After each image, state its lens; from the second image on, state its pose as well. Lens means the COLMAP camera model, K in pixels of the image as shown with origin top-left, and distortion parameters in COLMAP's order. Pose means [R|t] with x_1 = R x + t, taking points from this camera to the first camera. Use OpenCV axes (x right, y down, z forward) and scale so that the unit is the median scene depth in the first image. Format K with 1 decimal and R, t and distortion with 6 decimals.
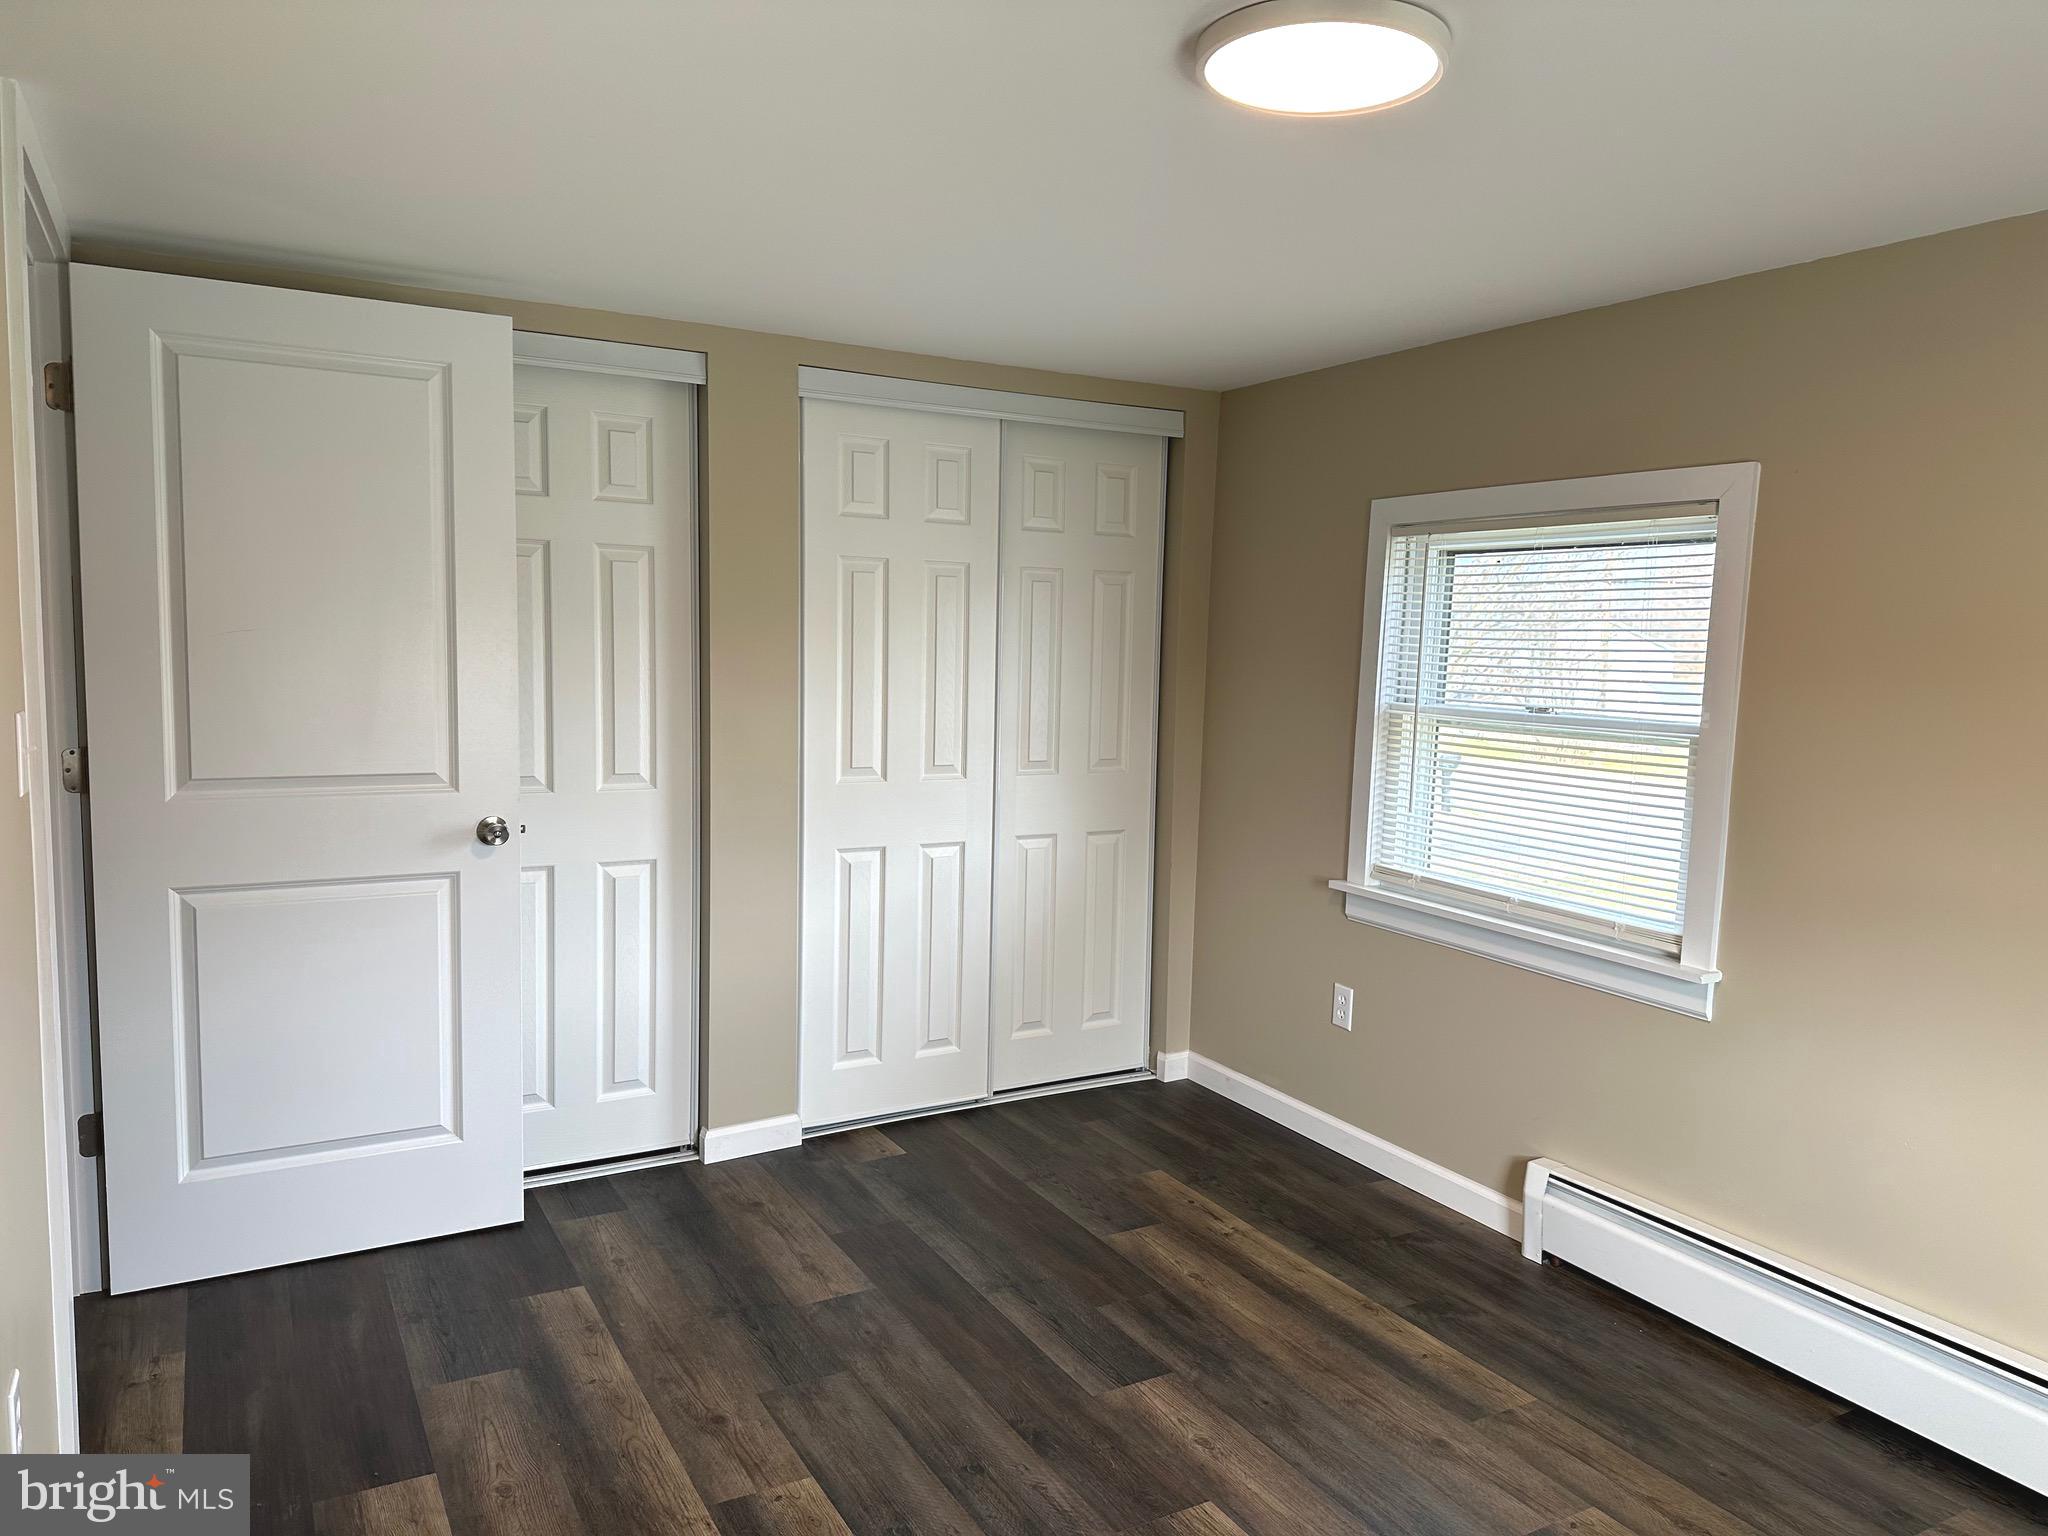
lens RADIAL K [[1433.5, 0, 1024.0], [0, 1433.5, 768.0], [0, 0, 1]] dist [0.023843, -0.022247]
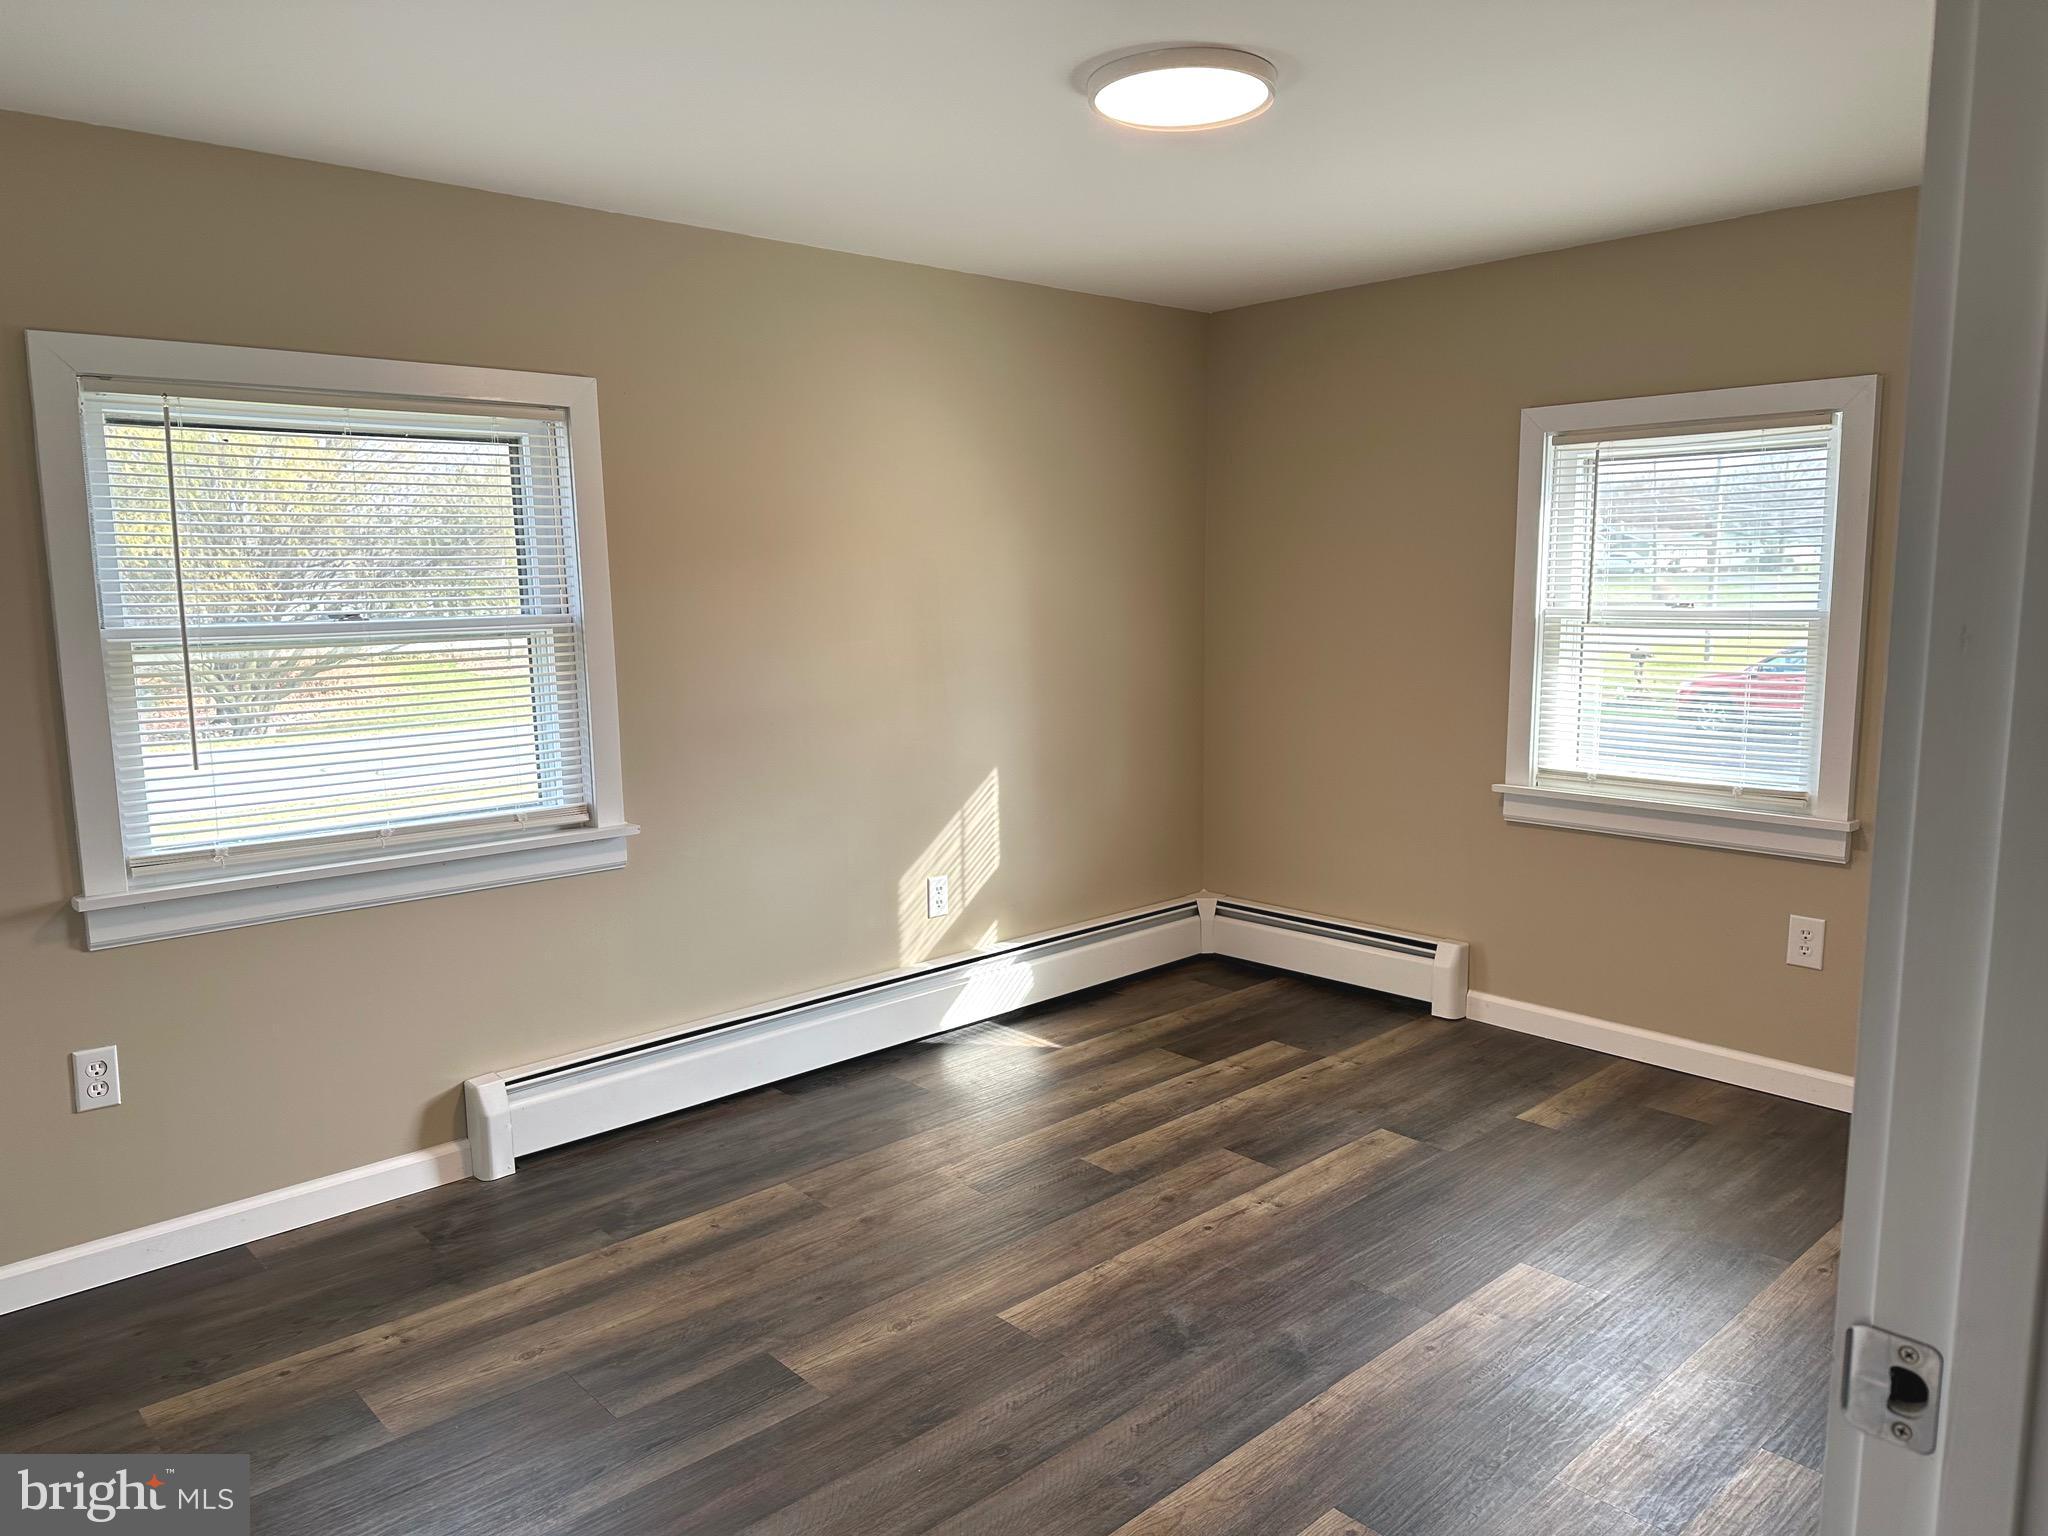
lens RADIAL K [[1433.5, 0, 1024.0], [0, 1433.5, 768.0], [0, 0, 1]] dist [0.023843, -0.022247]
pose [[-0.237200, -0.158863, 0.958383, -0.687884], [0.100966, 0.977164, 0.186965, -0.084089], [-0.966200, 0.141112, -0.215744, 0.917912]]
